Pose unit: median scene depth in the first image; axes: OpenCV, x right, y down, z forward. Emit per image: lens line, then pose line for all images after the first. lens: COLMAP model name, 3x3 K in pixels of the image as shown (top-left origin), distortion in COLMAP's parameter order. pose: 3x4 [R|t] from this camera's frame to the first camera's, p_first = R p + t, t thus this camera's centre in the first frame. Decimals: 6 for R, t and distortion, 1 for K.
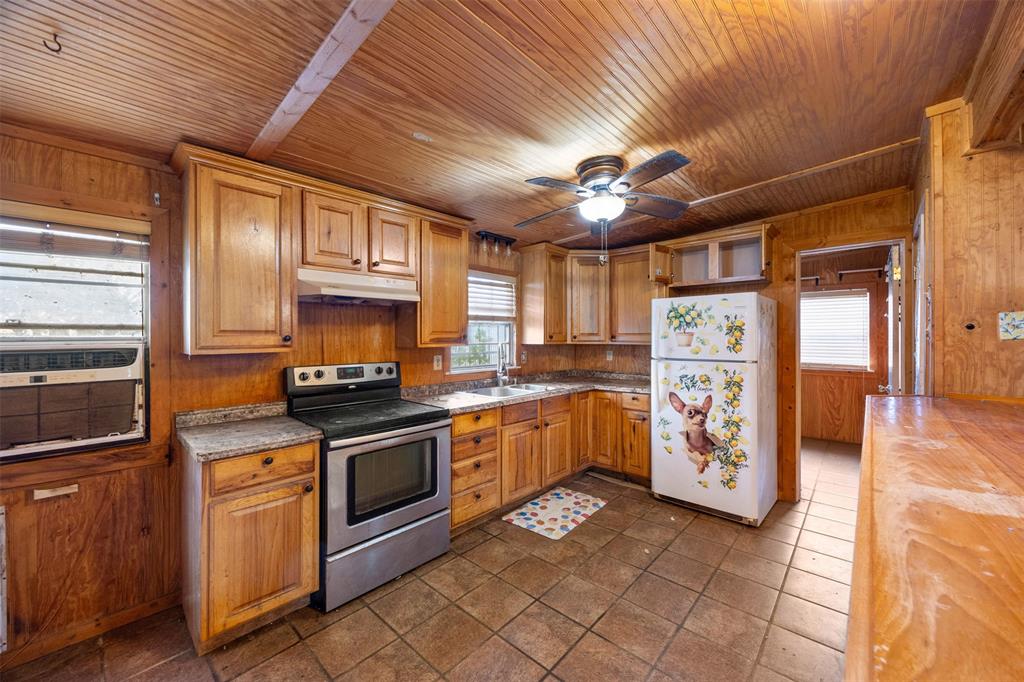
lens RADIAL K [[389.0, 0, 511.8], [0, 389.0, 336.3], [0, 0, 1]] dist [-0.003682, -0.000375]
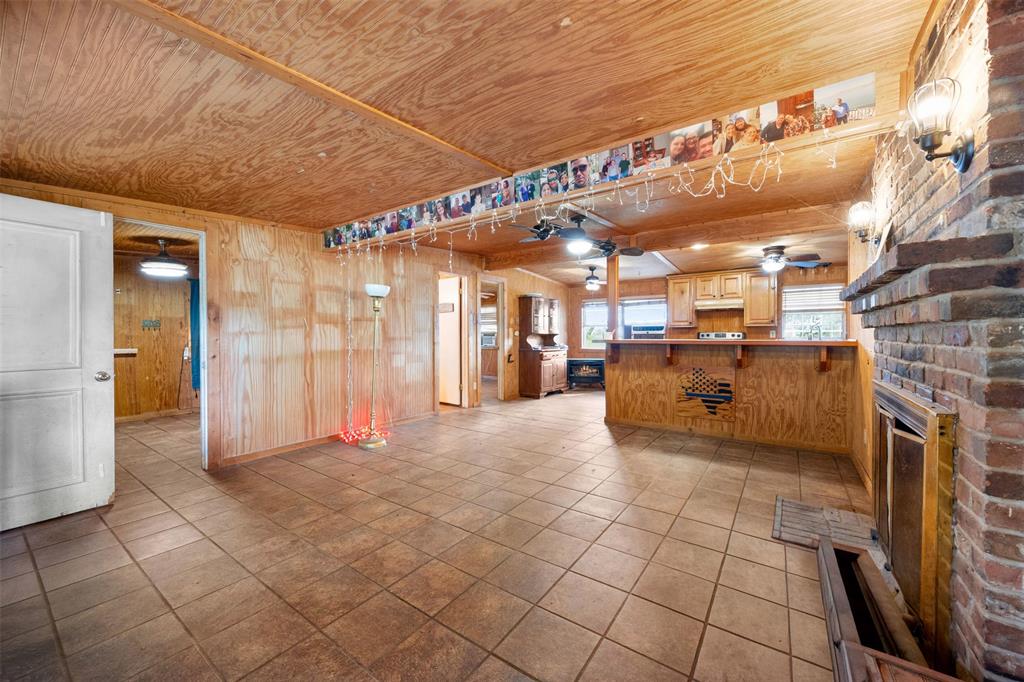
lens RADIAL K [[389.0, 0, 510.5], [0, 389.0, 337.2], [0, 0, 1]] dist [-0.003682, -0.000375]
pose [[0.131978, 0.008918, -0.991213, 1.964607], [0.000893, 0.999958, 0.009115, 0.073736], [0.991252, -0.002088, 0.131964, -0.770986]]
